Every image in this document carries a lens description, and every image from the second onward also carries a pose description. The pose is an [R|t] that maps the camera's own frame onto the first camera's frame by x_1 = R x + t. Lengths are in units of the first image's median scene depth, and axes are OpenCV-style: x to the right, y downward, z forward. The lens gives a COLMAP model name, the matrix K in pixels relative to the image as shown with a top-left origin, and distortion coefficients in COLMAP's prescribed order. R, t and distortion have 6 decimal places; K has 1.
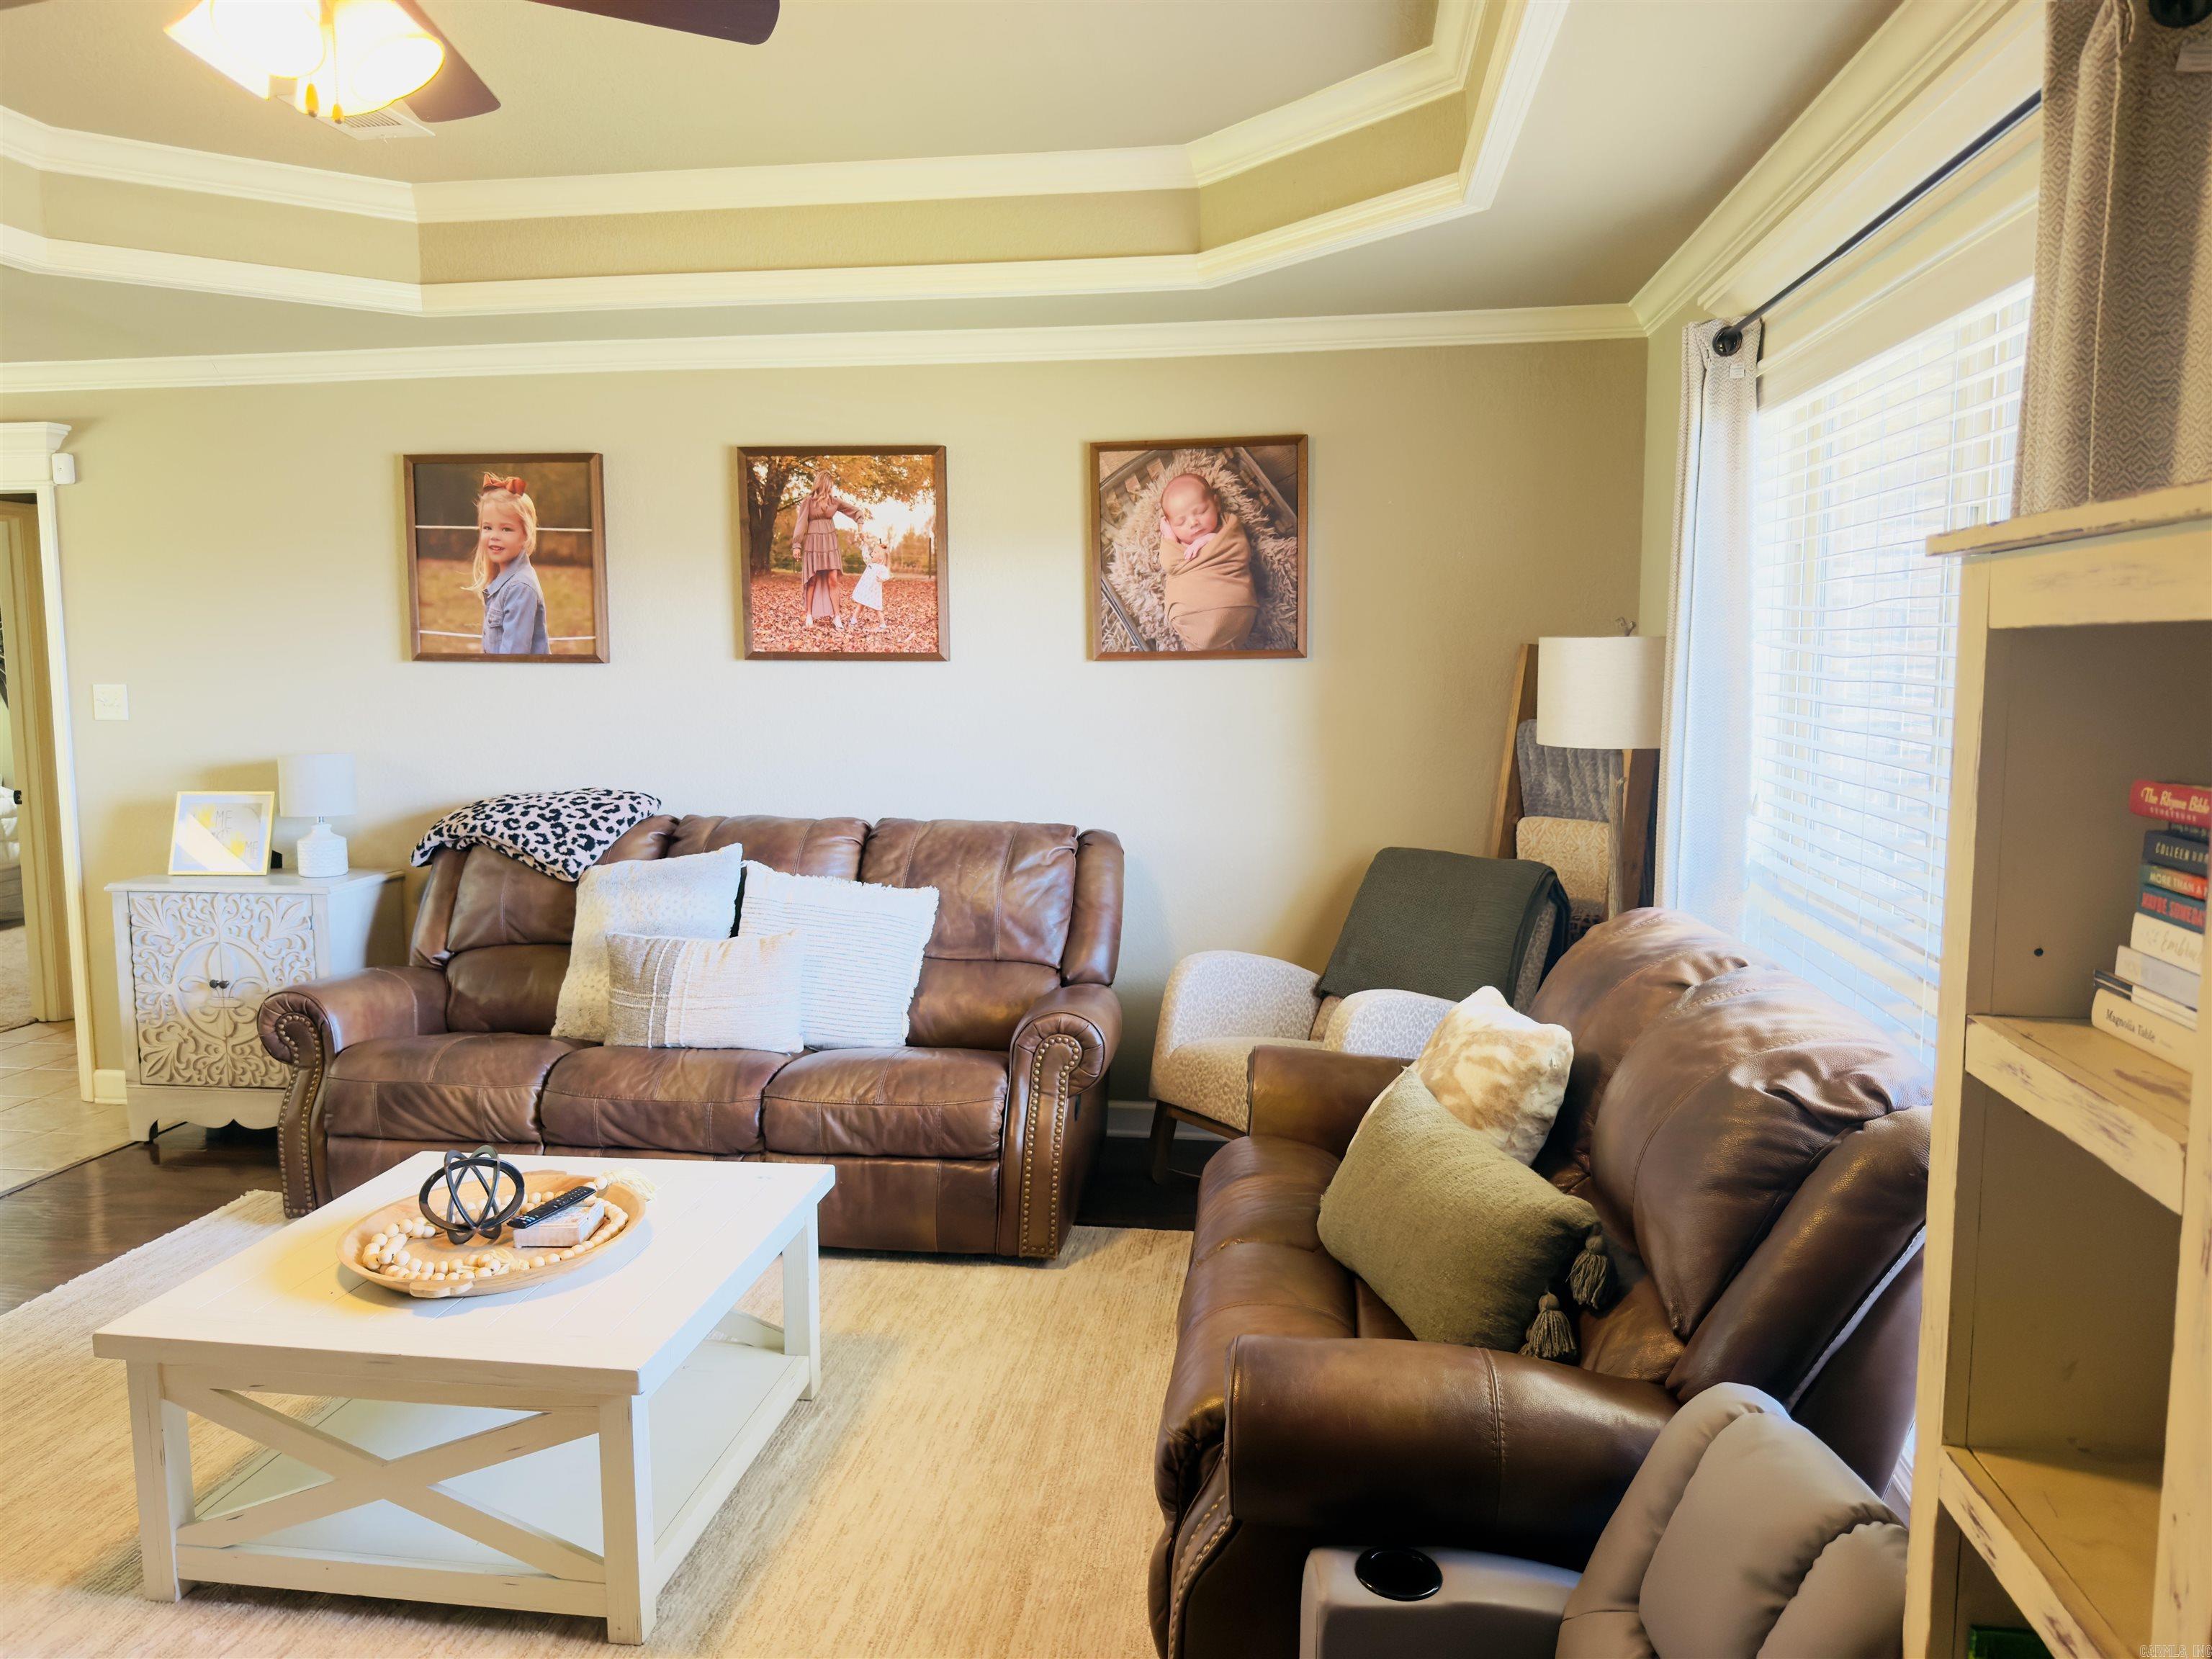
lens RADIAL K [[1552.4, 0, 1106.0], [0, 1552.4, 829.5], [0, 0, 1]] dist [0.114469, -0.154434]
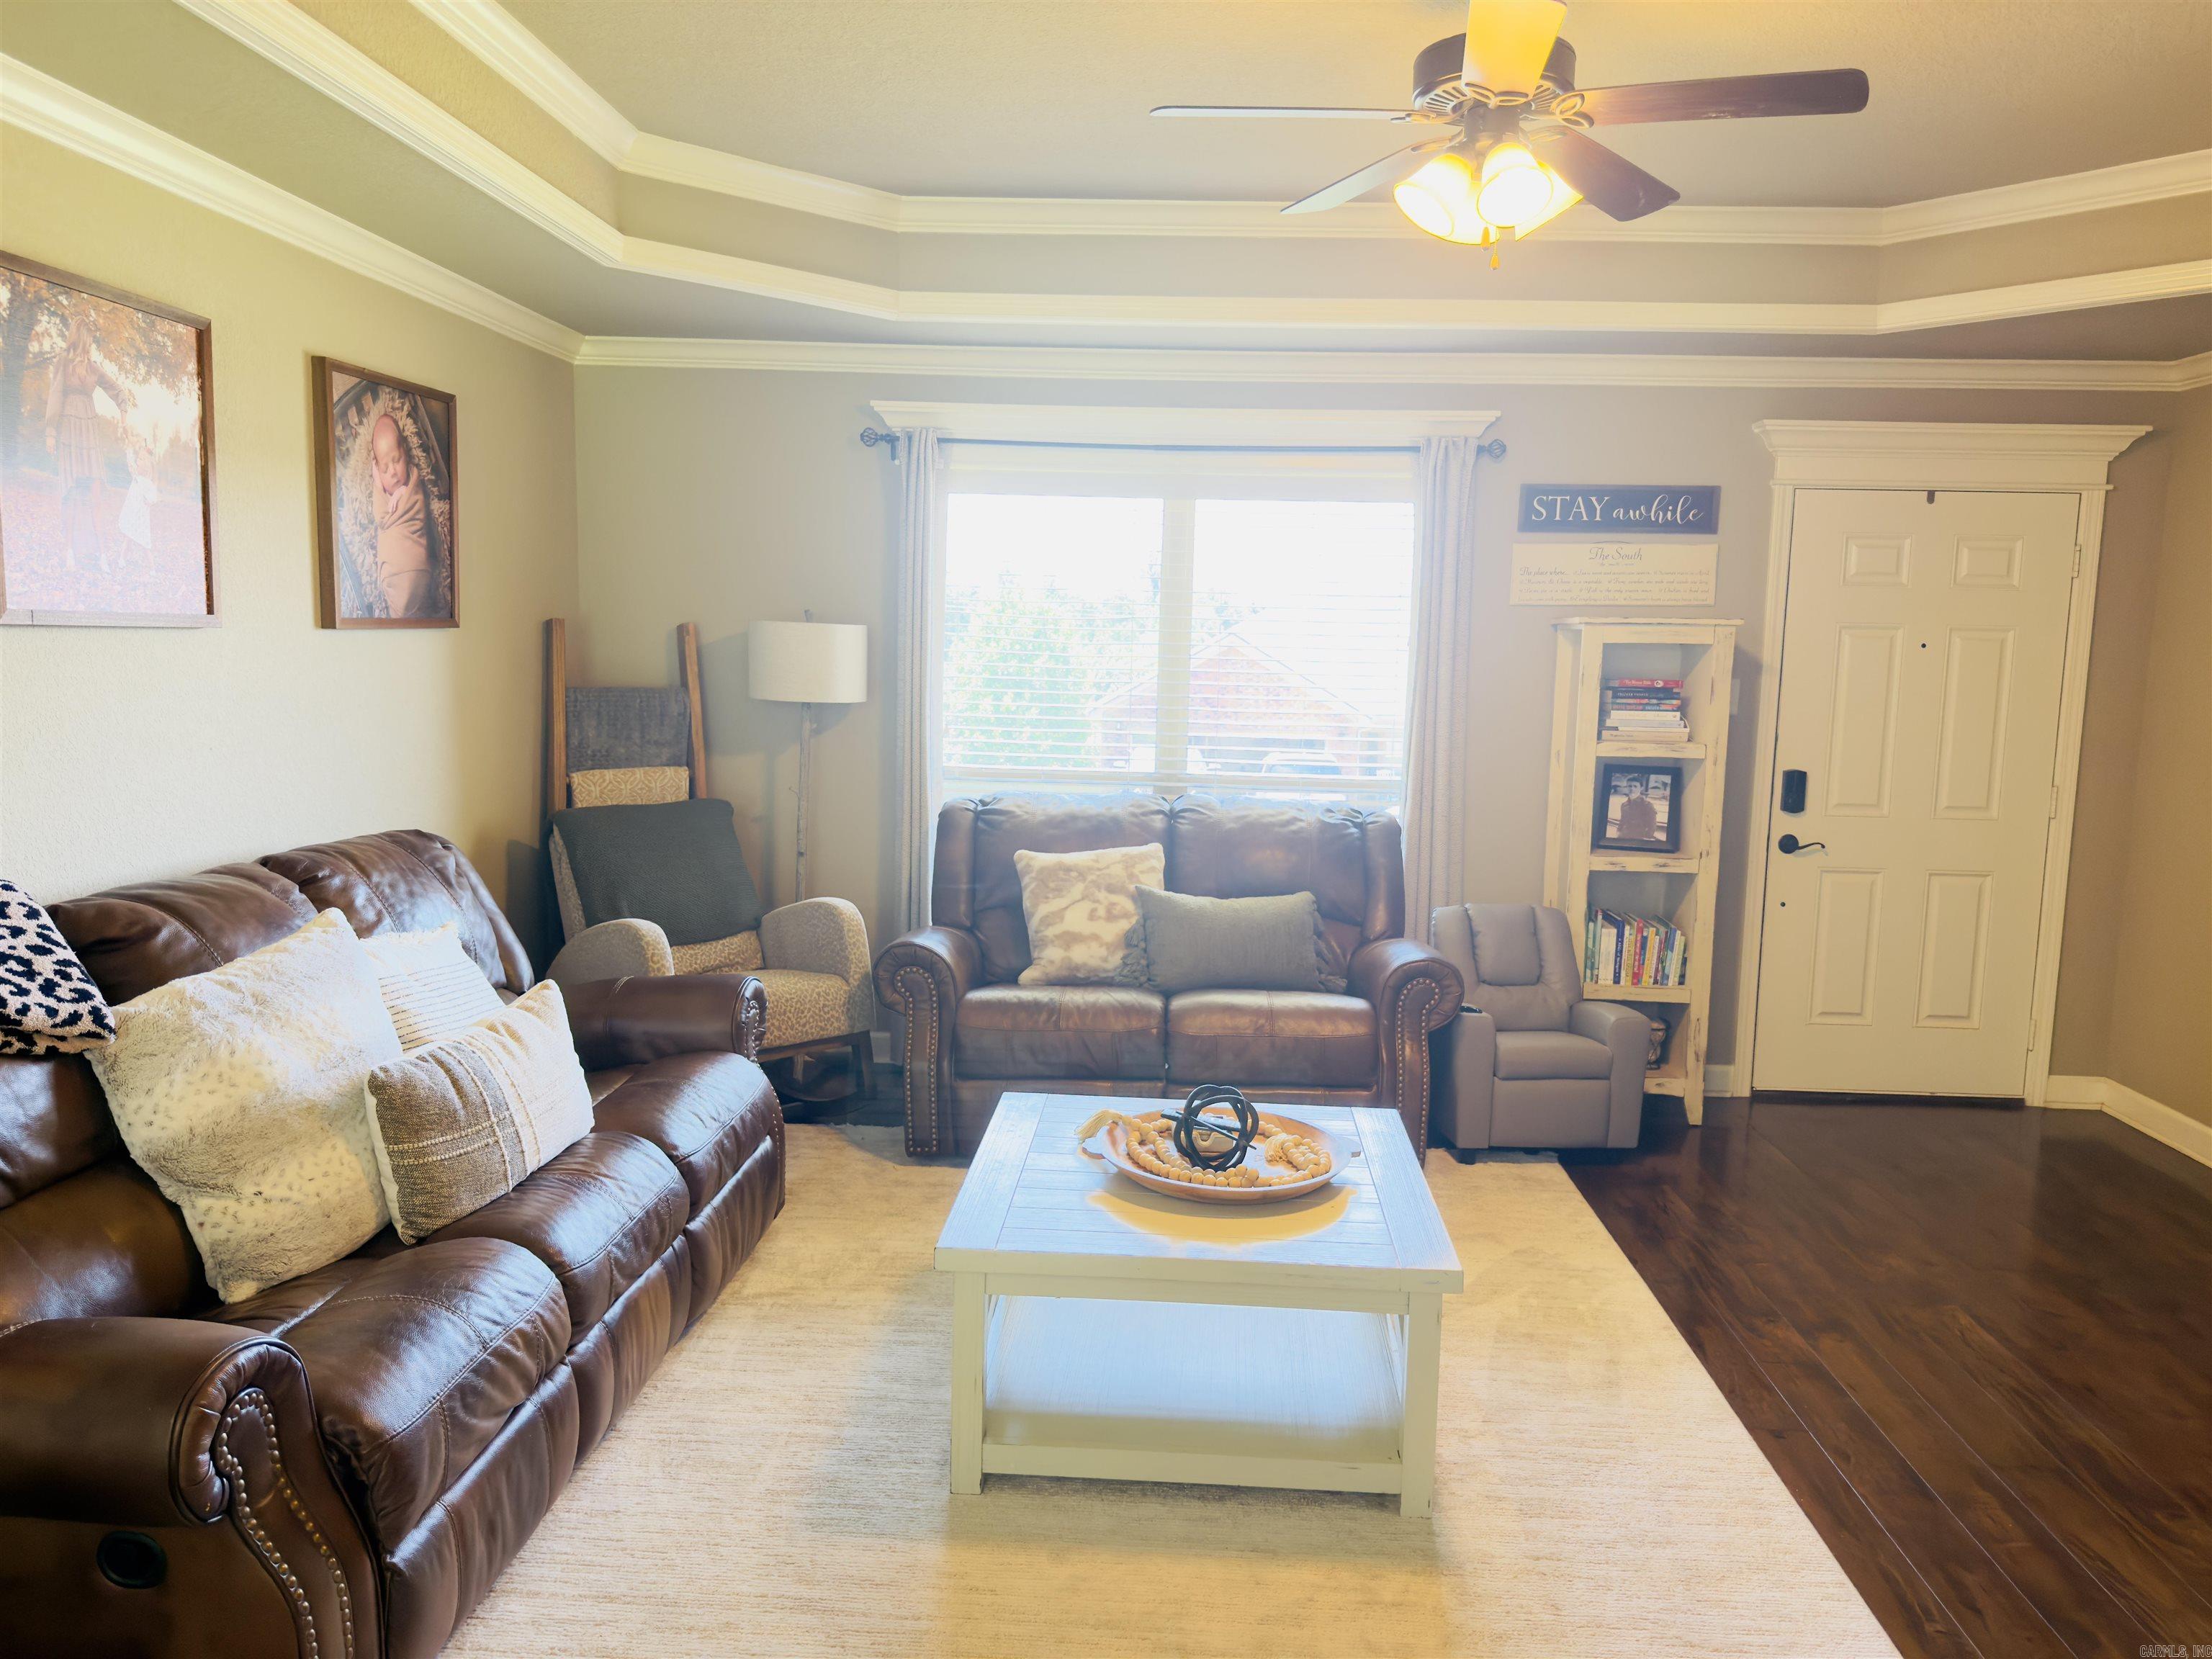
lens RADIAL K [[1552.4, 0, 1106.0], [0, 1552.4, 829.5], [0, 0, 1]] dist [0.114469, -0.154434]
pose [[-0.092762, -0.120965, 0.988313, -0.878955], [0.092031, 0.987302, 0.129479, -0.076599], [-0.991426, 0.102966, -0.080451, 0.694103]]
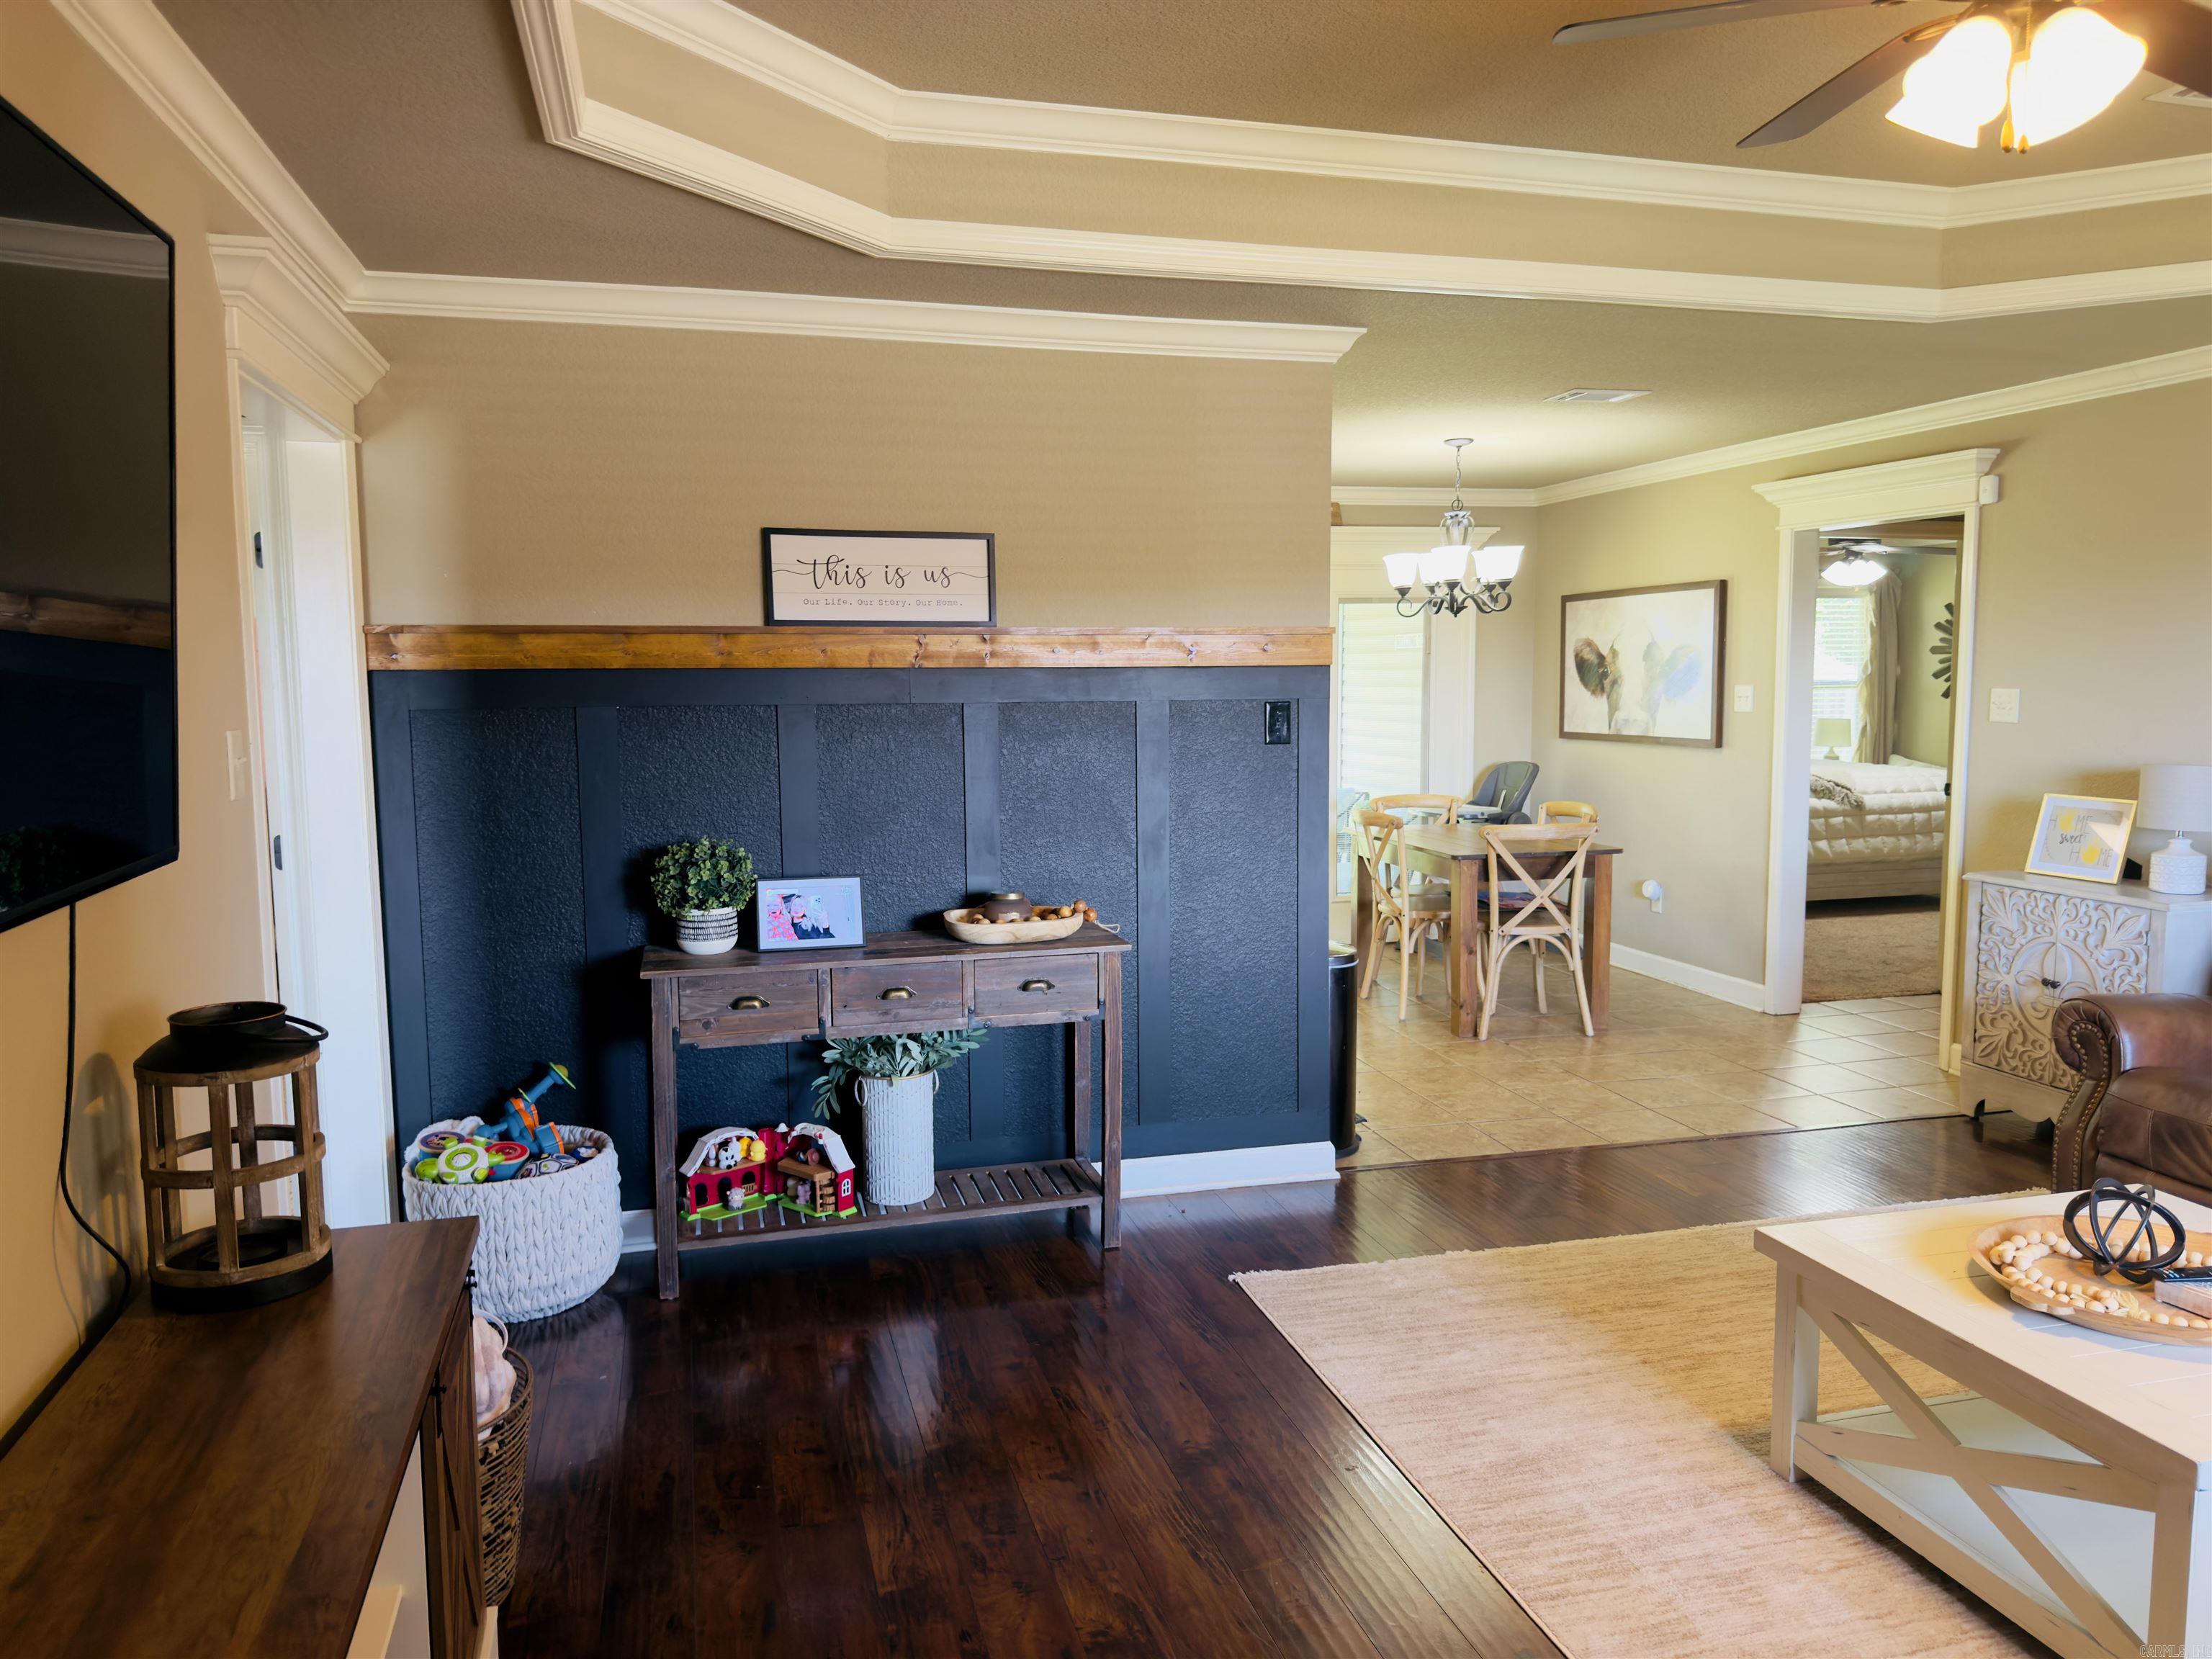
lens RADIAL K [[1561.2, 0, 1114.1], [0, 1561.2, 815.1], [0, 0, 1]] dist [0.085286, -0.103337]
pose [[0.401468, 0.089082, -0.911531, 0.124545], [-0.100475, 0.993535, 0.052843, -0.003693], [0.910345, 0.070371, 0.407823, 0.025870]]
